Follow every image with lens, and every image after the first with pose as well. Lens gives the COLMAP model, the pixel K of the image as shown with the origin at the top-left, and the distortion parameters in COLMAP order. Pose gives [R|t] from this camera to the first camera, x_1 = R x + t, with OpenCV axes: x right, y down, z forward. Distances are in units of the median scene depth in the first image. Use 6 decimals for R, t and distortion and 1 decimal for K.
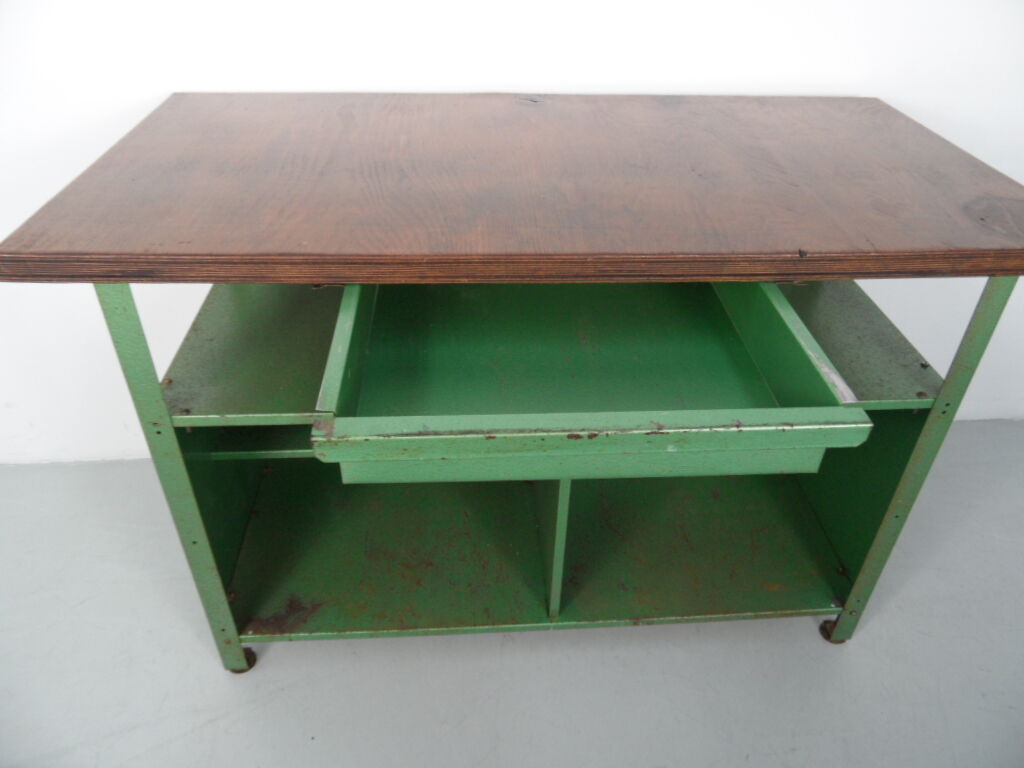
lens RADIAL K [[749.2, 0, 518.3], [0, 749.2, 382.9], [0, 0, 1]] dist [-0.024667, 0.006642]
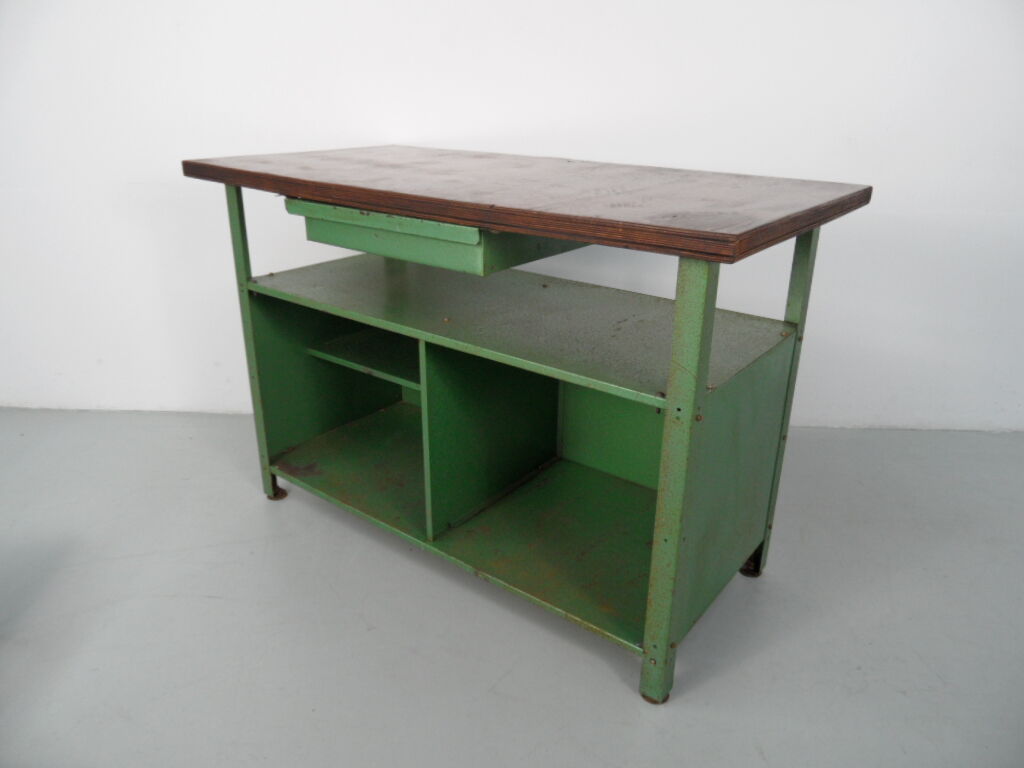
lens RADIAL K [[749.2, 0, 518.3], [0, 749.2, 382.9], [0, 0, 1]] dist [-0.024667, 0.006642]
pose [[0.746695, 0.236093, -0.621857, 0.978110], [-0.384621, 0.915999, -0.114068, 0.185778], [0.542690, 0.324353, 0.774779, 0.063264]]
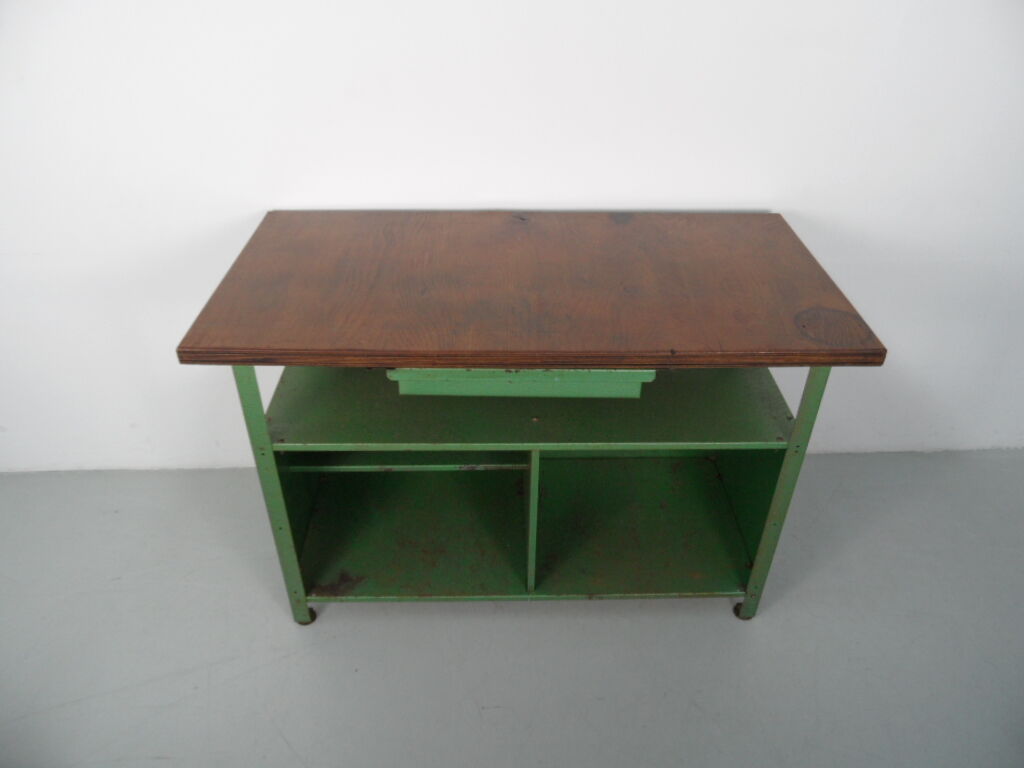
lens RADIAL K [[749.2, 0, 518.3], [0, 749.2, 382.9], [0, 0, 1]] dist [-0.024667, 0.006642]
pose [[0.998749, 0.018070, -0.046633, 0.094605], [-0.018750, 0.999723, -0.014190, -0.058813], [0.046364, 0.015046, 0.998811, -0.442163]]
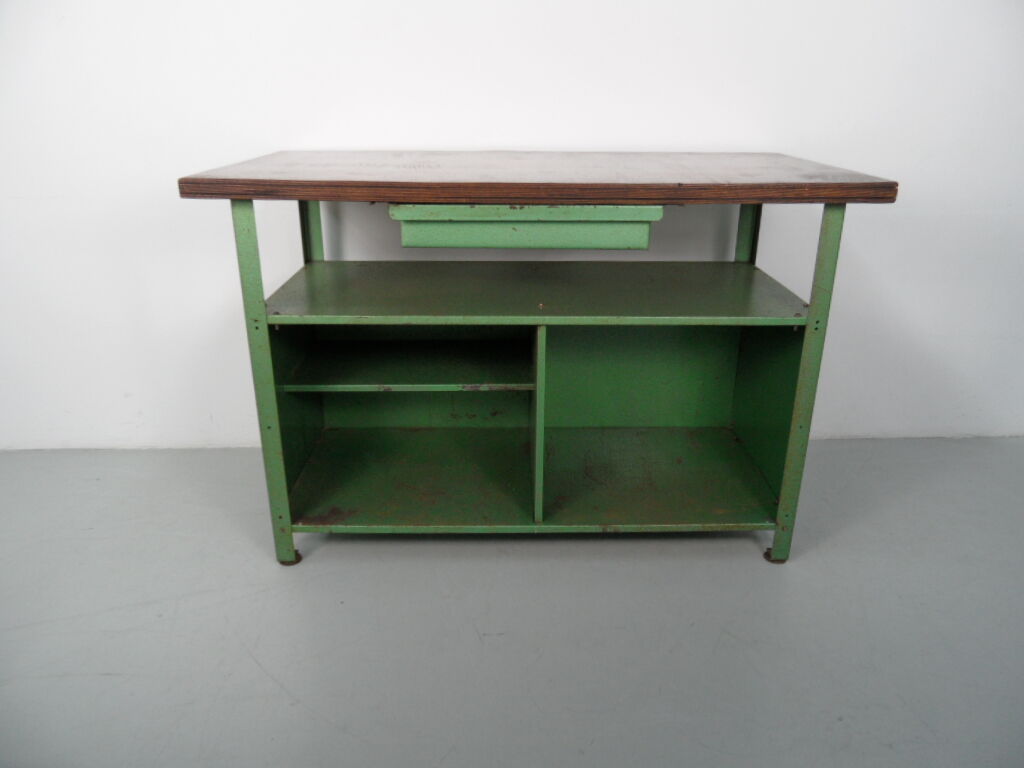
lens RADIAL K [[749.2, 0, 518.3], [0, 749.2, 382.9], [0, 0, 1]] dist [-0.024667, 0.006642]
pose [[0.998124, 0.003007, -0.061153, 0.103772], [-0.017942, 0.969308, -0.245193, 0.454175], [0.058538, 0.245830, 0.967544, -0.314849]]
